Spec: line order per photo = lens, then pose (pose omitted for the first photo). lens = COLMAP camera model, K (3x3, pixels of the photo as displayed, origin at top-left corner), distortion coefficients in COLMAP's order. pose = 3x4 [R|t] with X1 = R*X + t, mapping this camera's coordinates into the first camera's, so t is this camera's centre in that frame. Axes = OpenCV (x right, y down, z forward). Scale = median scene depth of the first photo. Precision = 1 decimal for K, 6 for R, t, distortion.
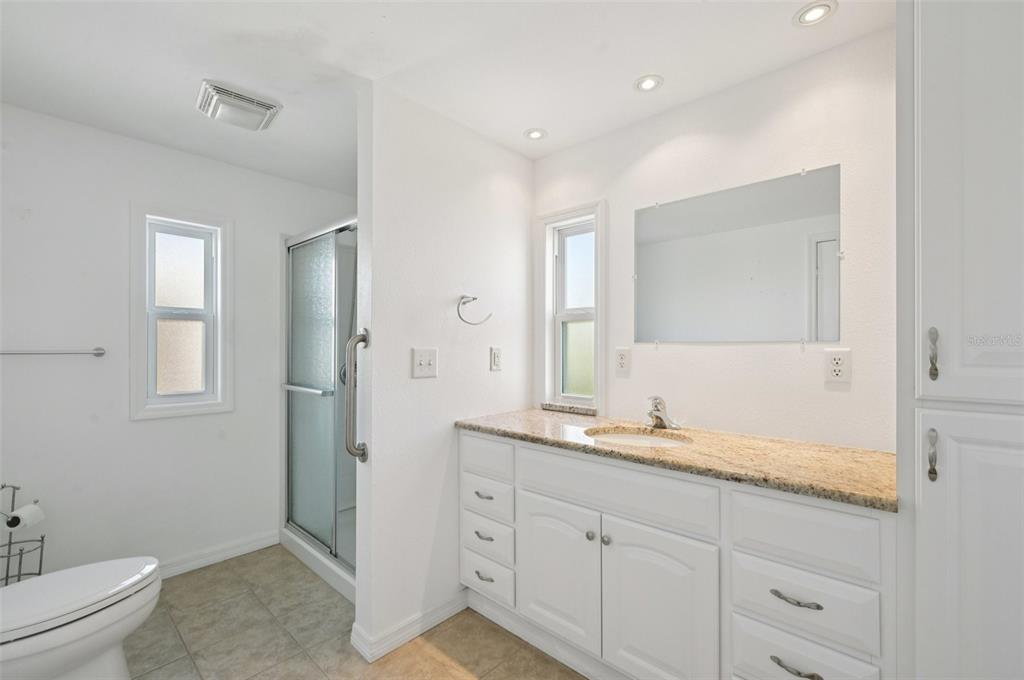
lens RADIAL K [[429.7, 0, 512.0], [0, 429.7, 340.0], [0, 0, 1]] dist [0.001808, 0.000083]
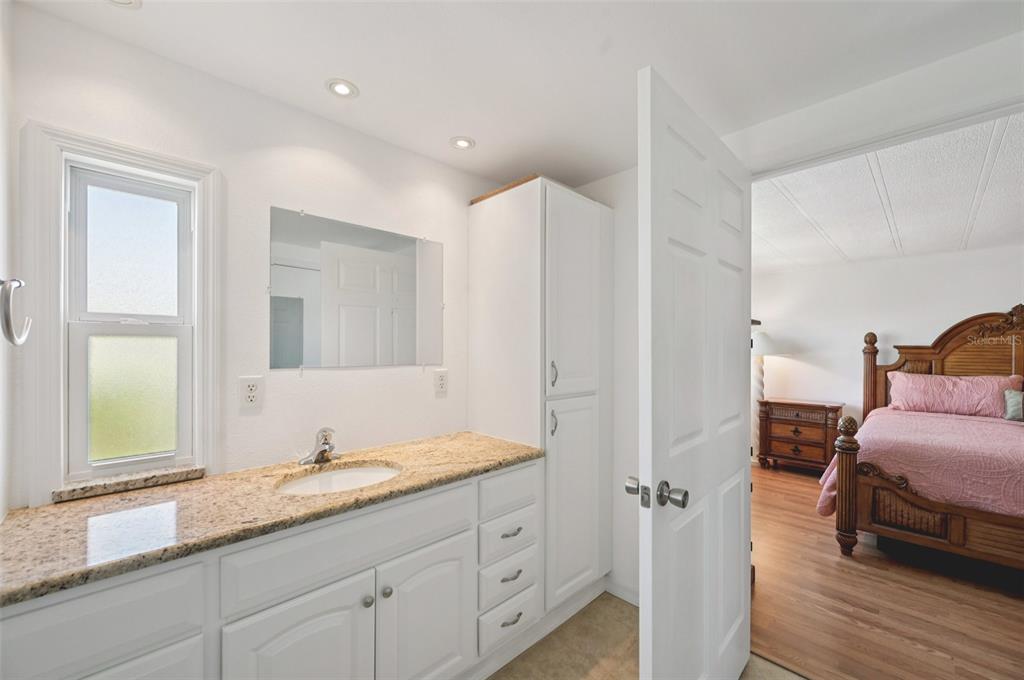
lens RADIAL K [[406.2, 0, 517.2], [0, 406.2, 342.4], [0, 0, 1]] dist [-0.000068, 0.000031]
pose [[0.050936, 0.017577, 0.998547, -0.517824], [-0.016457, 0.999724, -0.016759, -0.044008], [-0.998566, -0.015580, 0.051211, 0.559837]]
